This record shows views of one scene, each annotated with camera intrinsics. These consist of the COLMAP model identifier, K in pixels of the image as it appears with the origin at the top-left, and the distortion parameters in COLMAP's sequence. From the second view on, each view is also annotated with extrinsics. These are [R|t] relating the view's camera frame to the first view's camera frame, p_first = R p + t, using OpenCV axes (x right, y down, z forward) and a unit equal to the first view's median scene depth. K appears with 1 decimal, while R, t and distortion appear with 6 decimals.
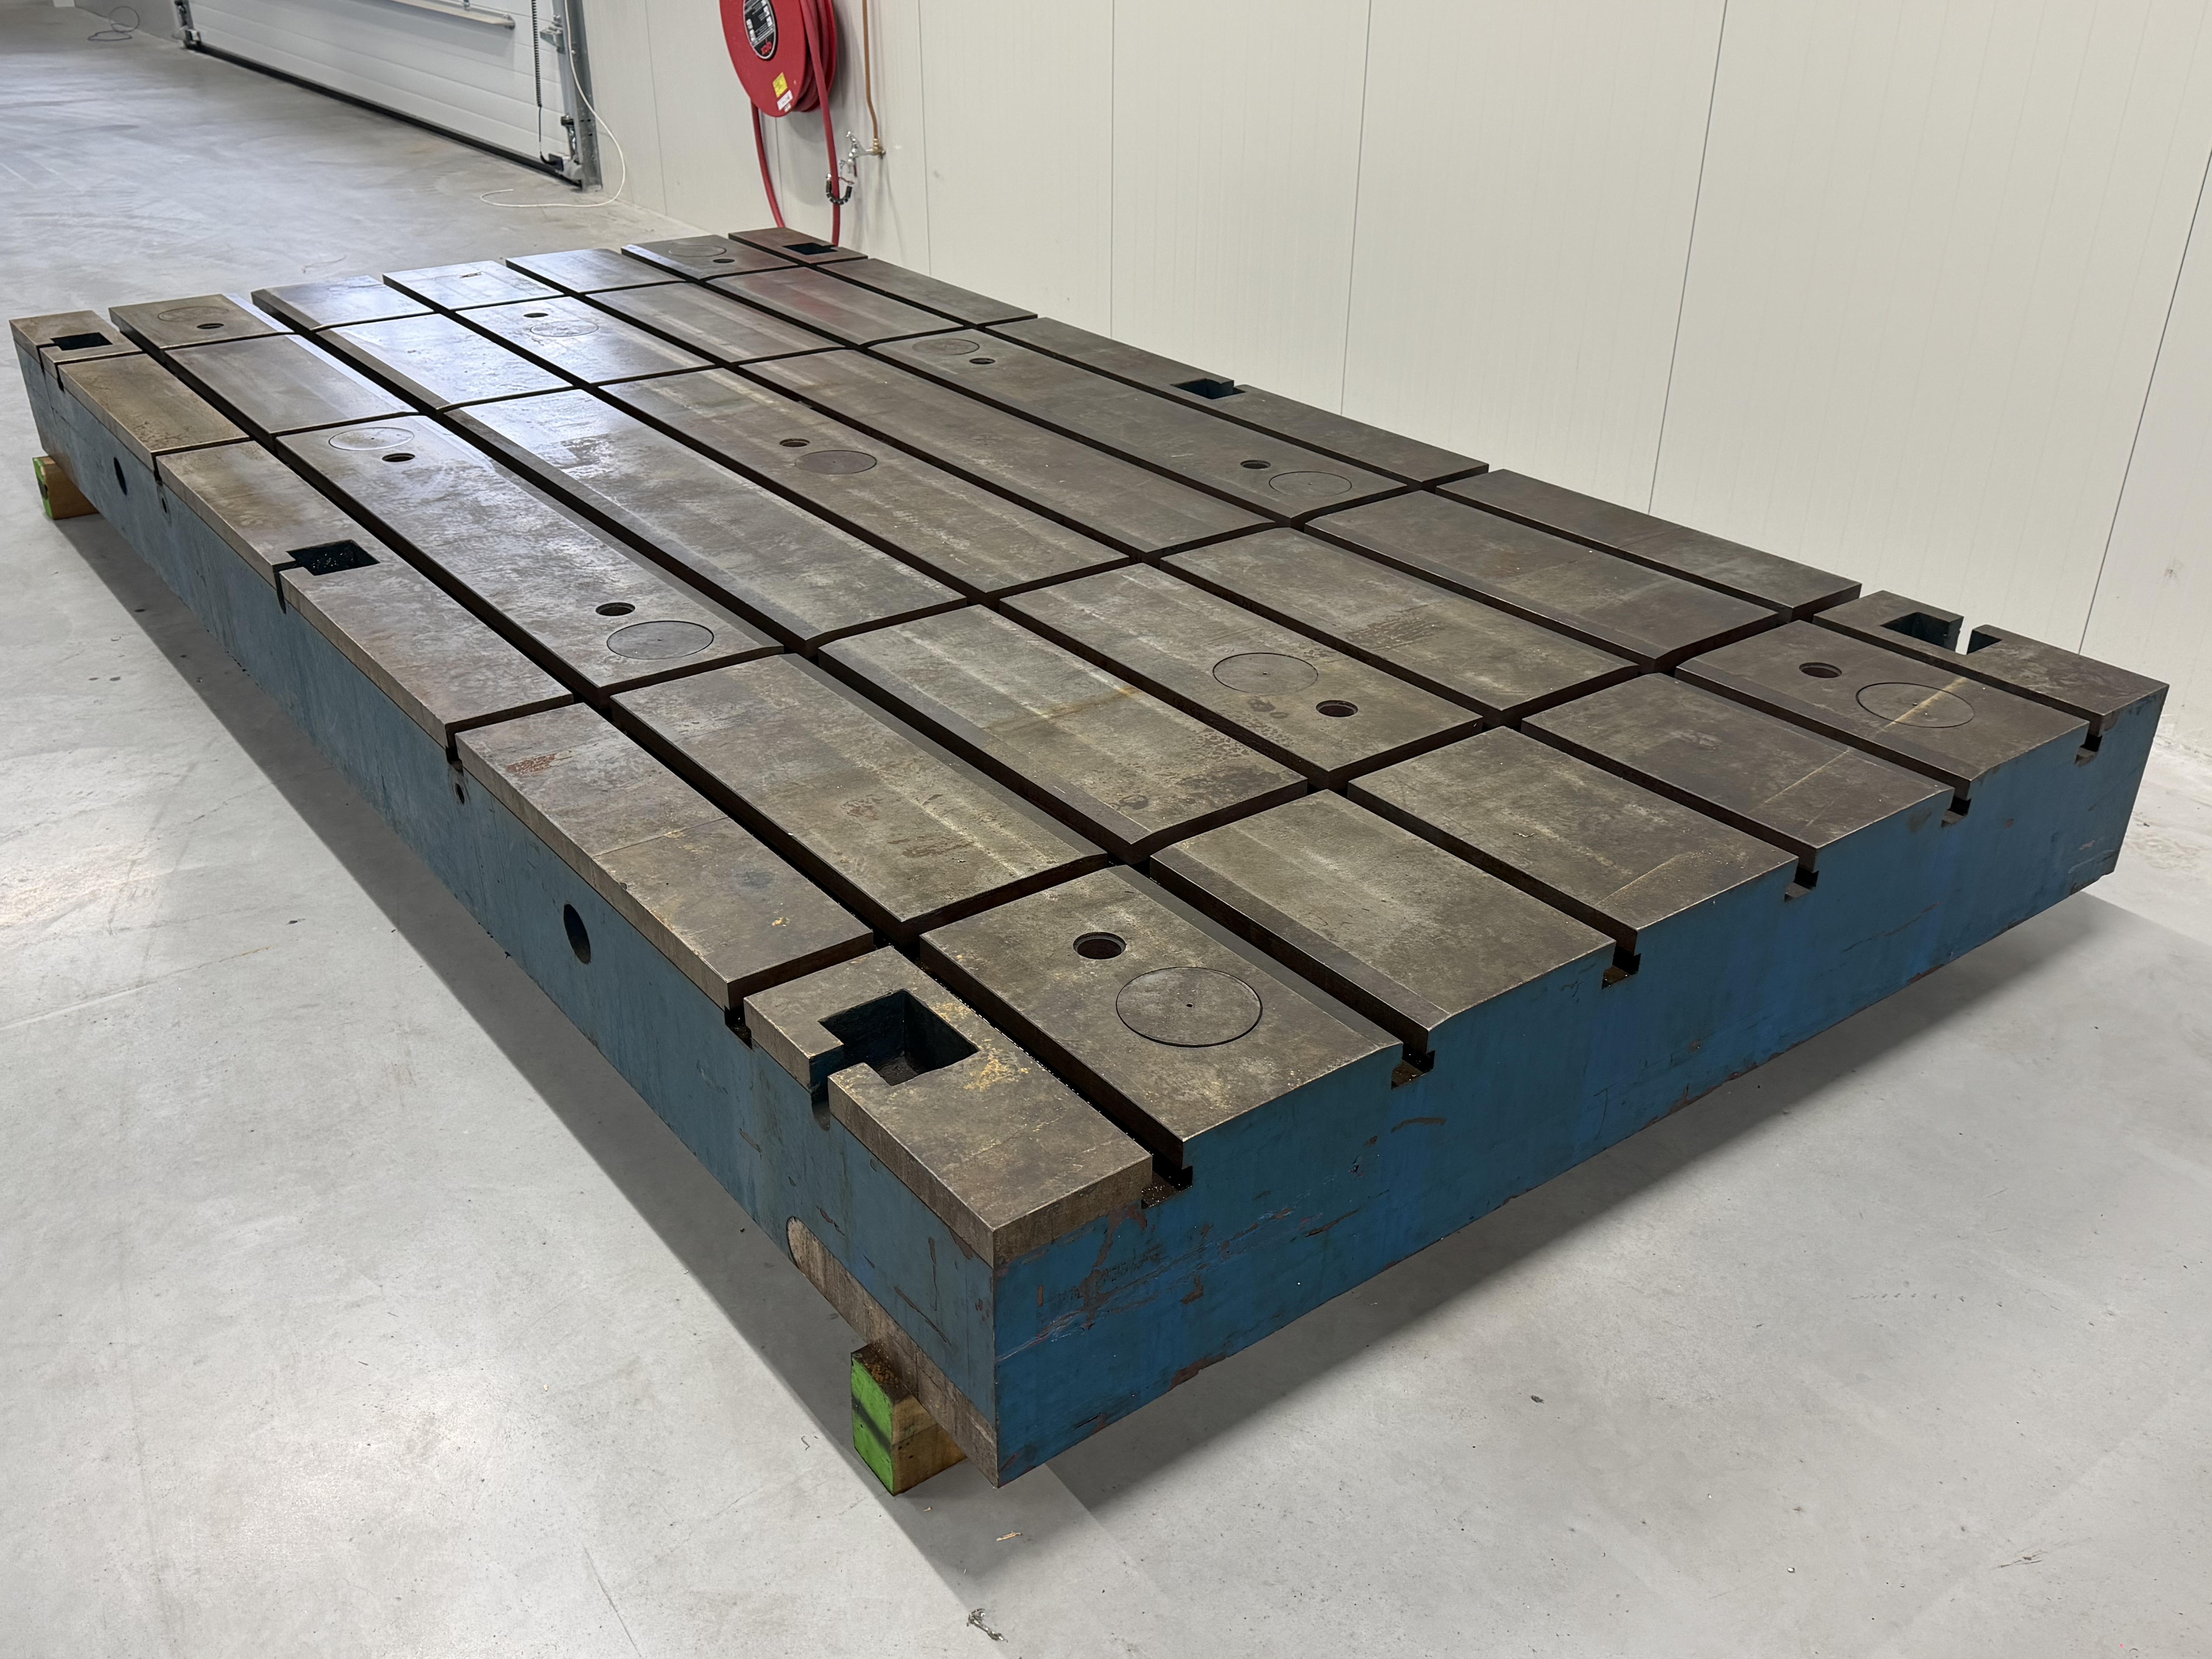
lens RADIAL K [[1898.6, 0, 1106.0], [0, 1898.6, 829.5], [0, 0, 1]] dist [0.118587, -0.190164]
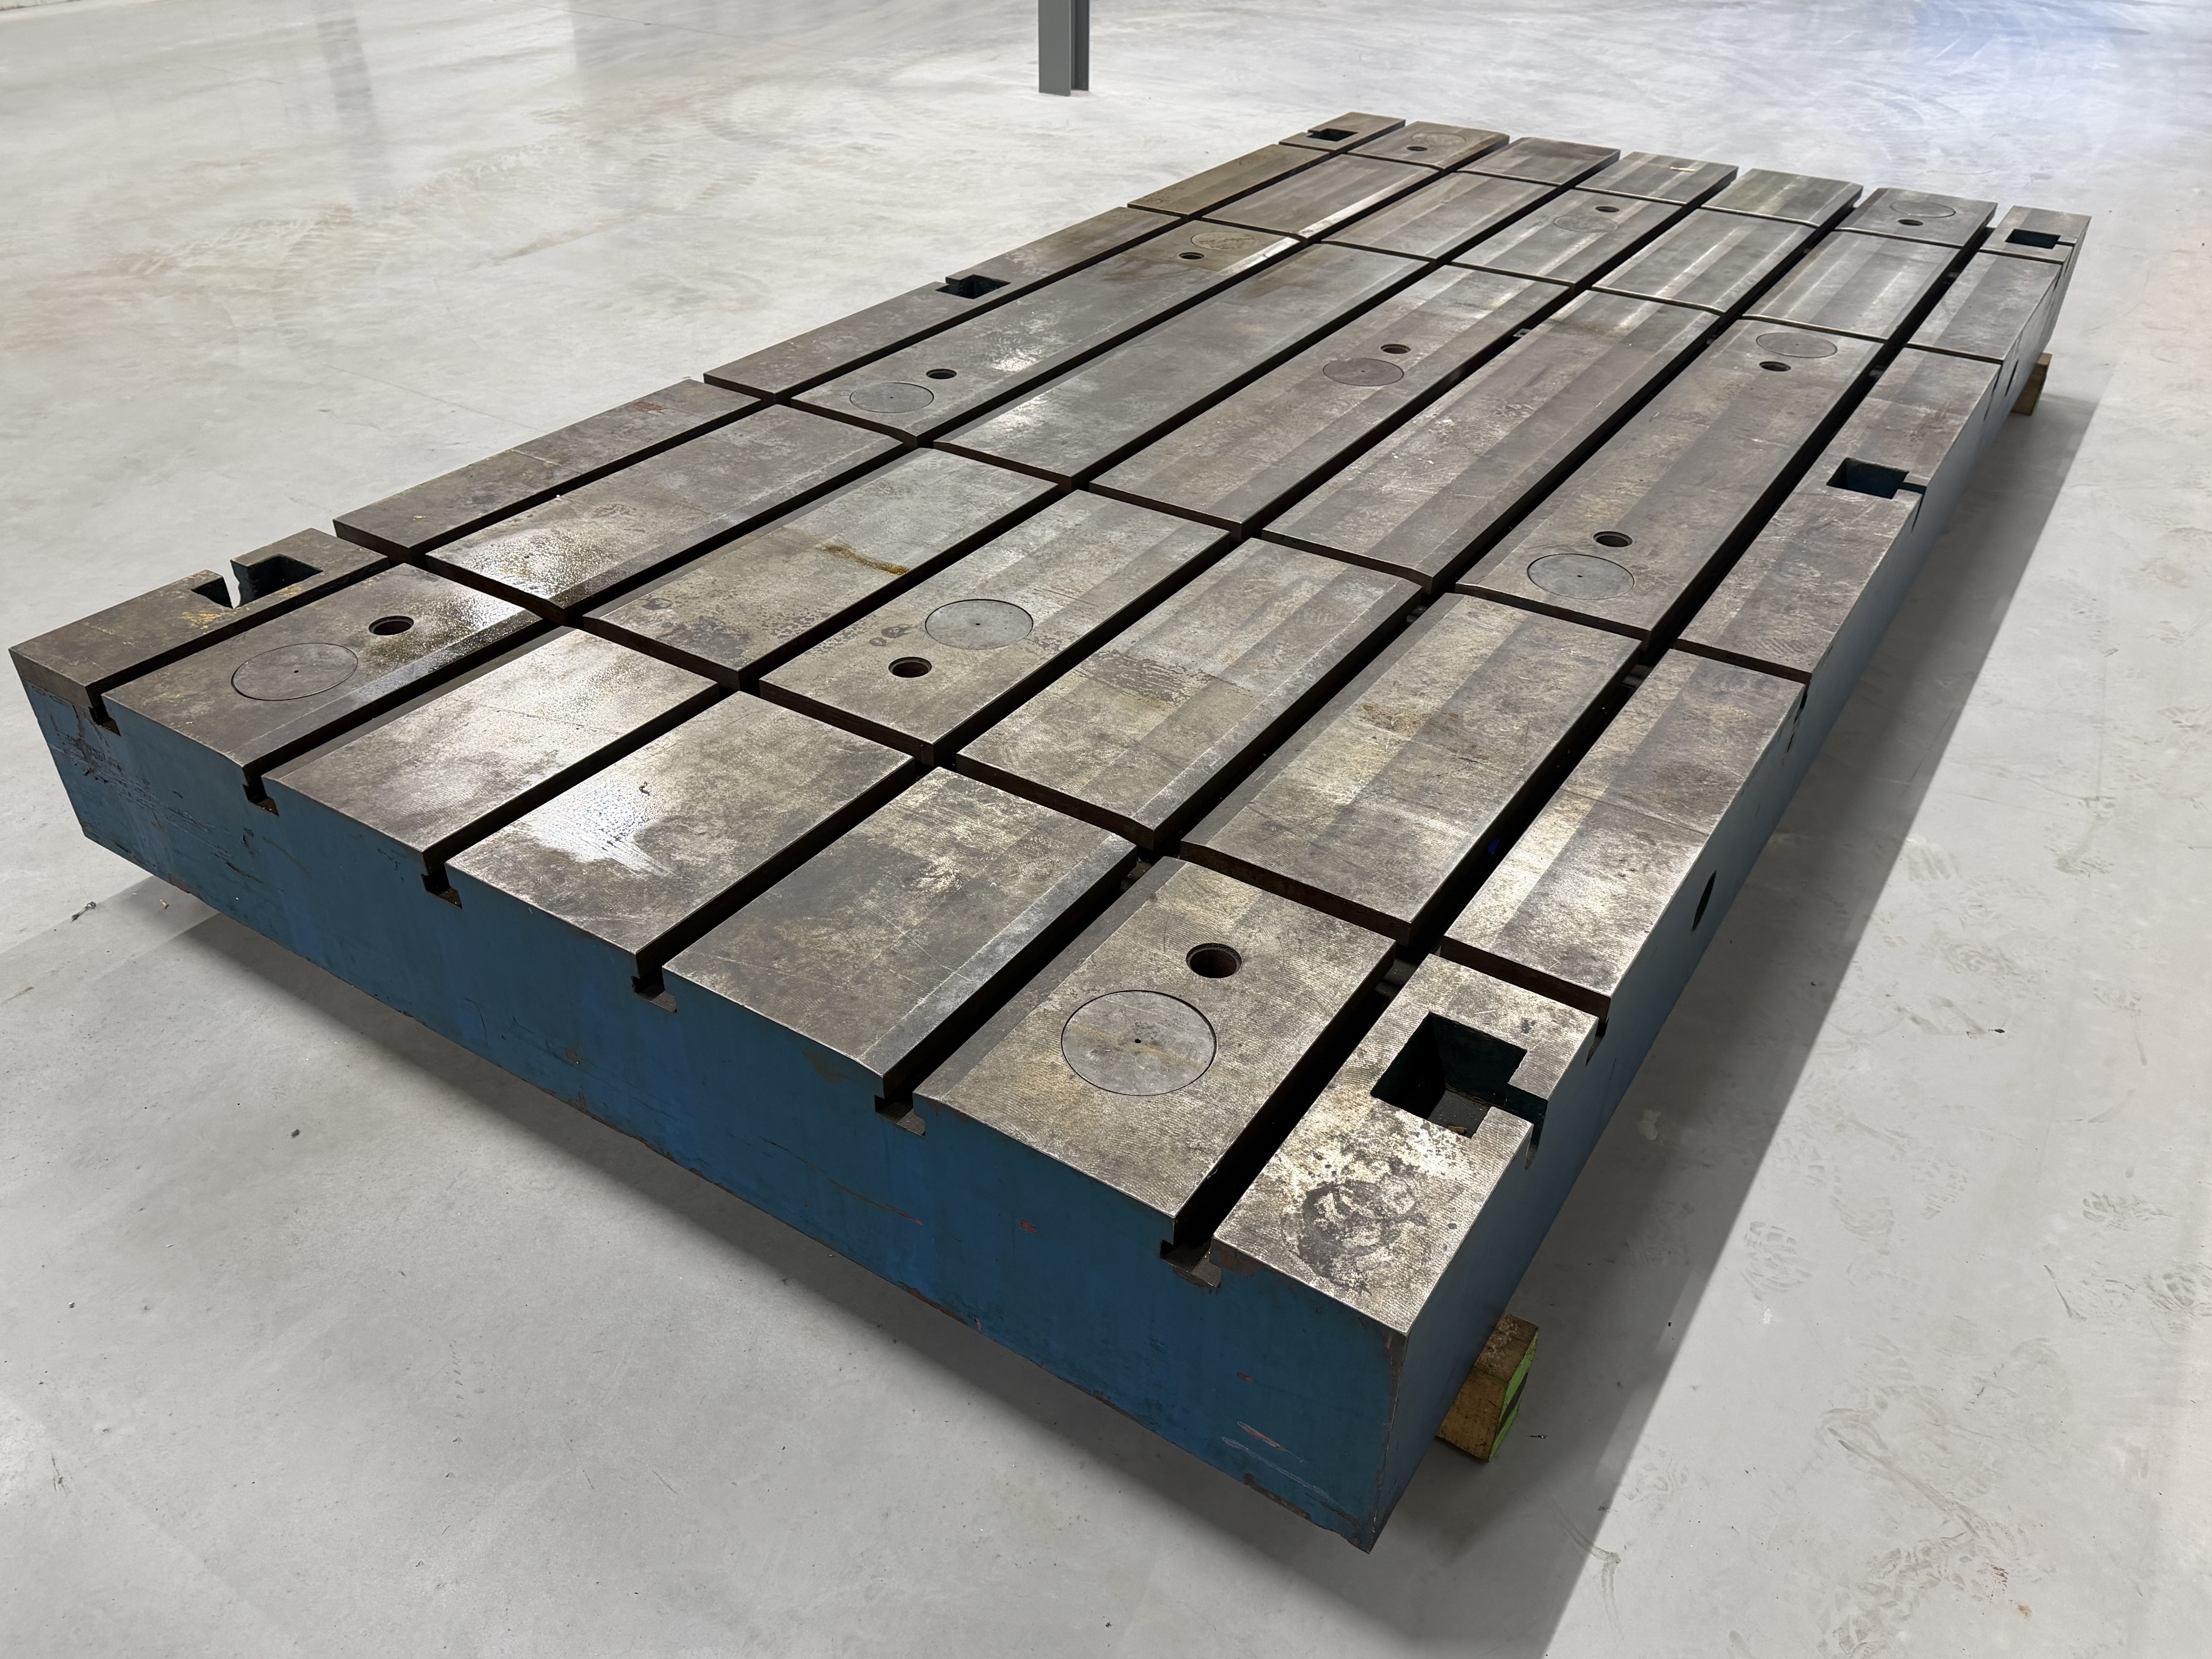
lens RADIAL K [[1642.0, 0, 1106.0], [0, 1642.0, 829.5], [0, 0, 1]] dist [0.095110, -0.145005]
pose [[0.342716, 0.532161, -0.774177, 0.689304], [-0.448351, 0.816830, 0.363002, -0.280296], [0.825547, 0.222697, 0.518535, 0.543371]]
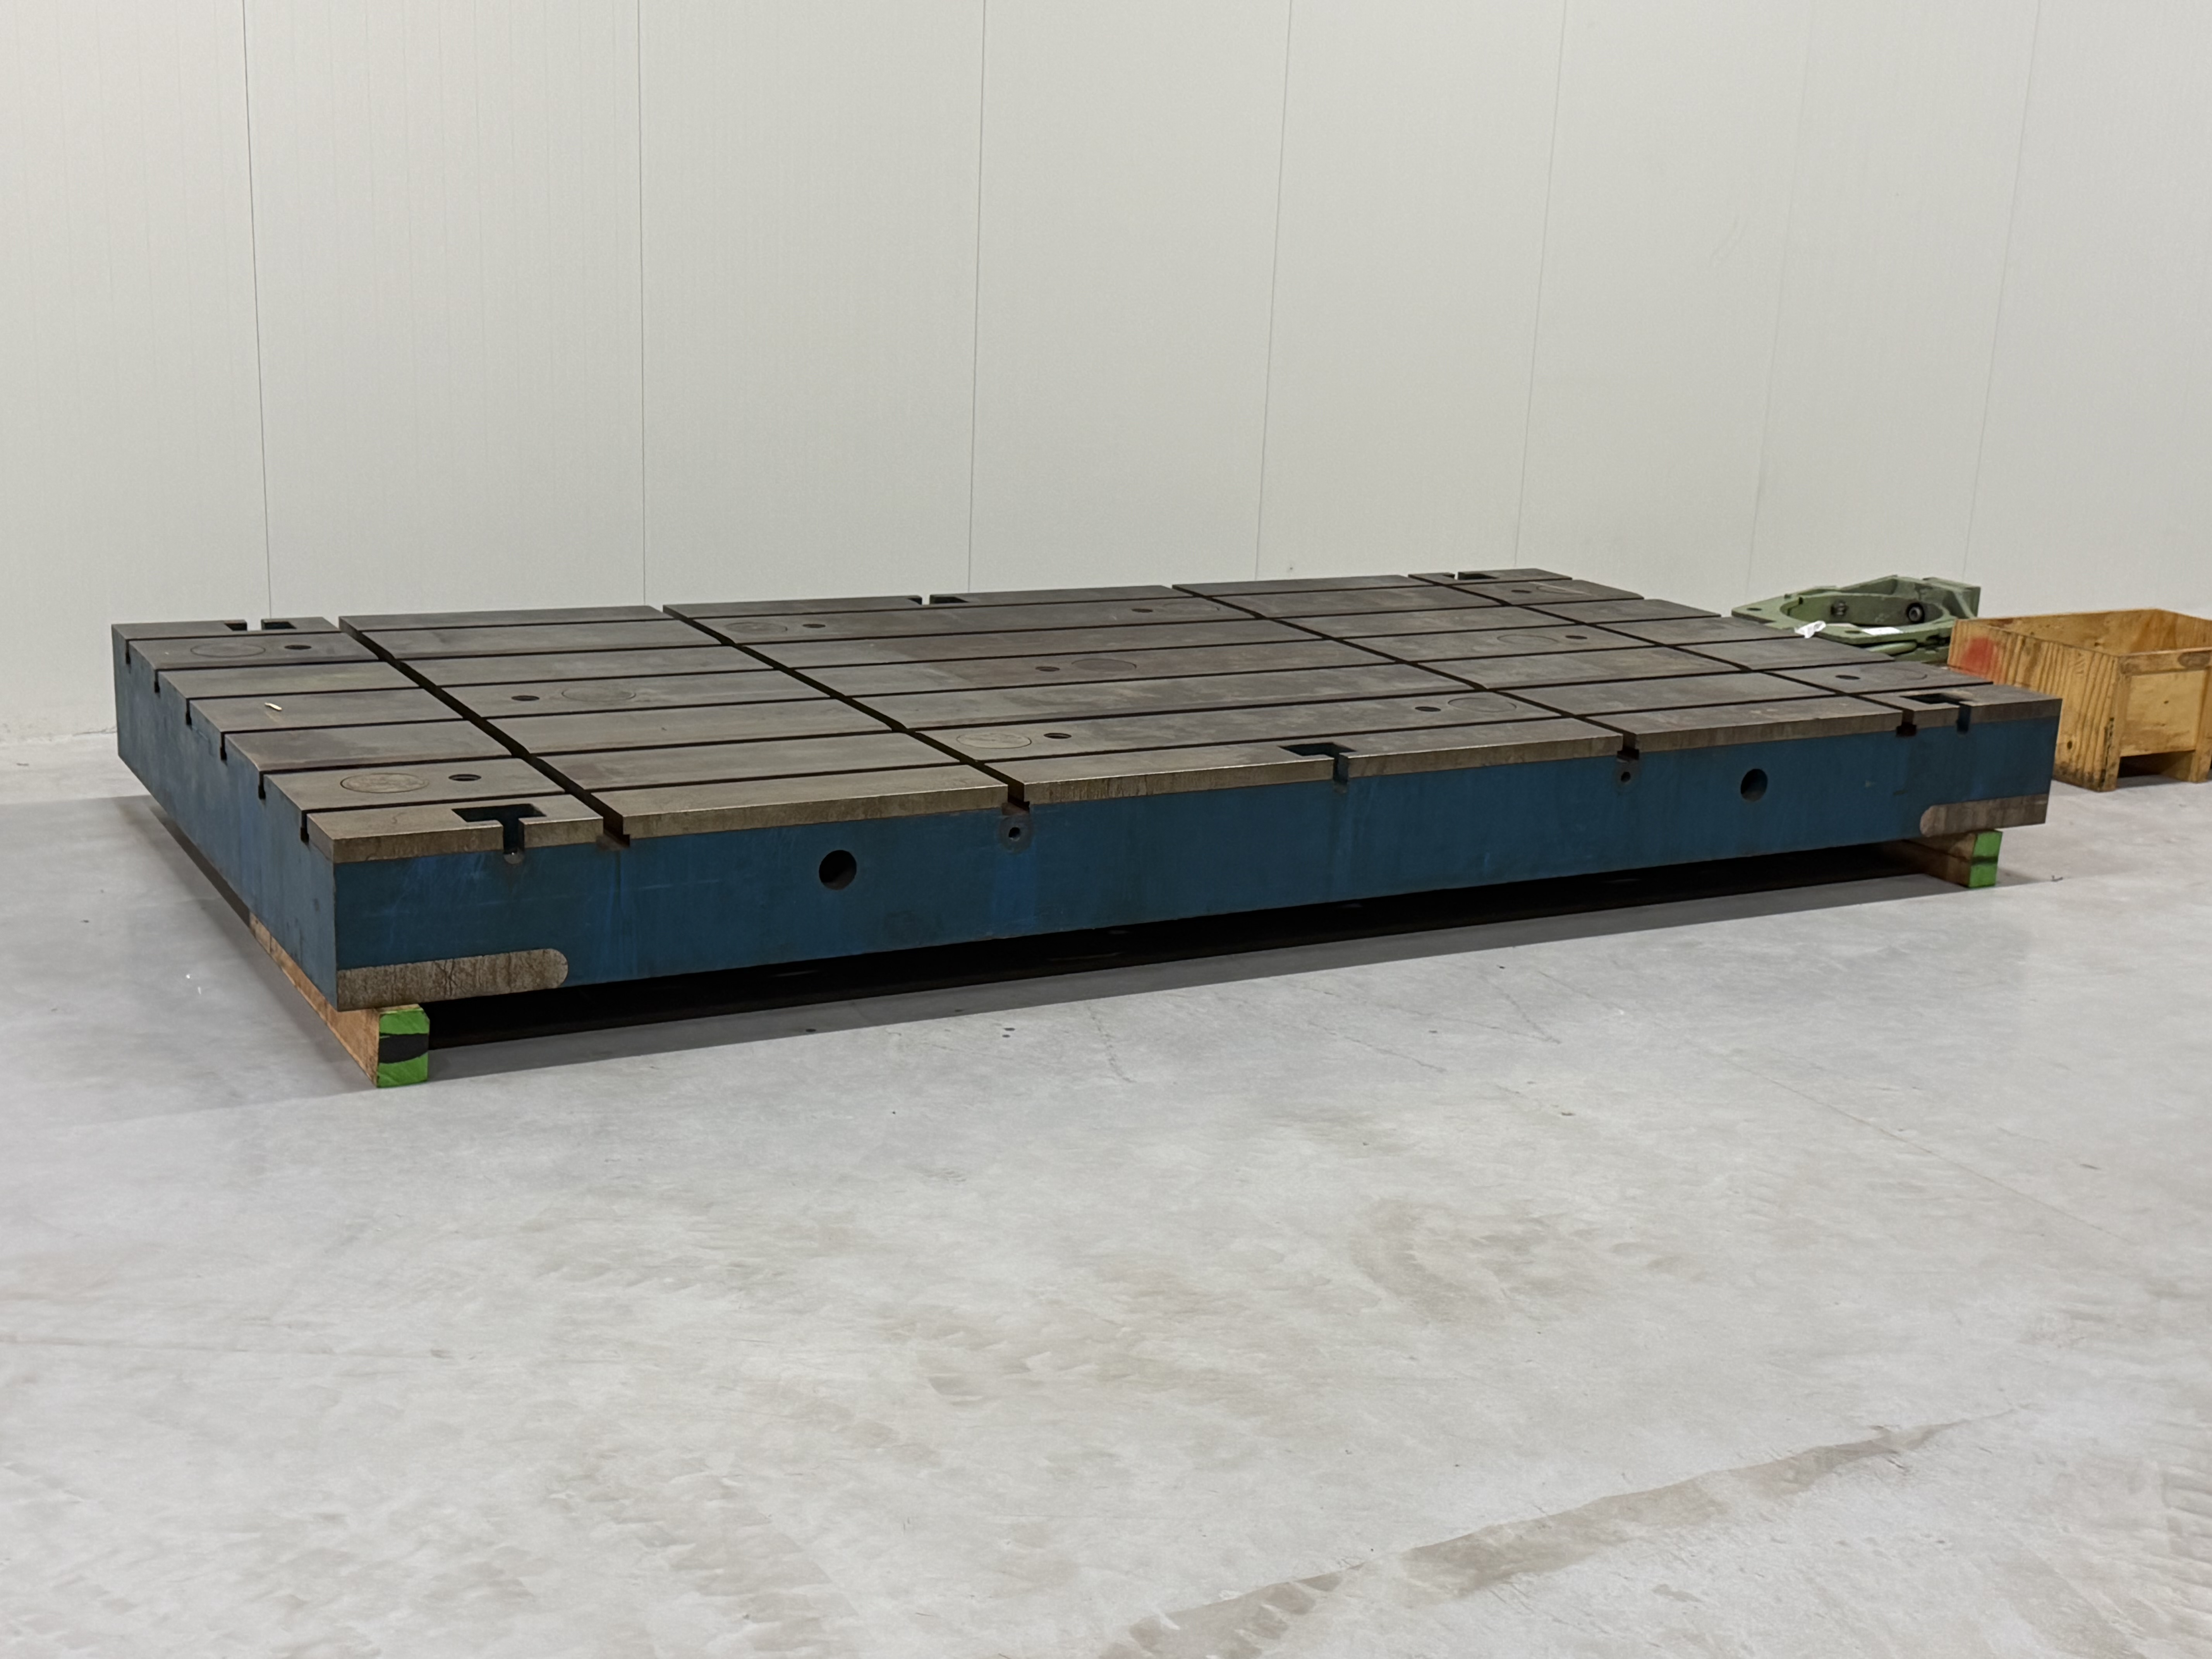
lens RADIAL K [[2759.4, 0, 1106.0], [0, 2759.4, 829.5], [0, 0, 1]] dist [0.164424, -0.224159]
pose [[0.150171, -0.247149, 0.957270, -2.103763], [0.425386, 0.890194, 0.163099, -0.434473], [-0.892466, 0.382716, 0.238815, 0.680929]]
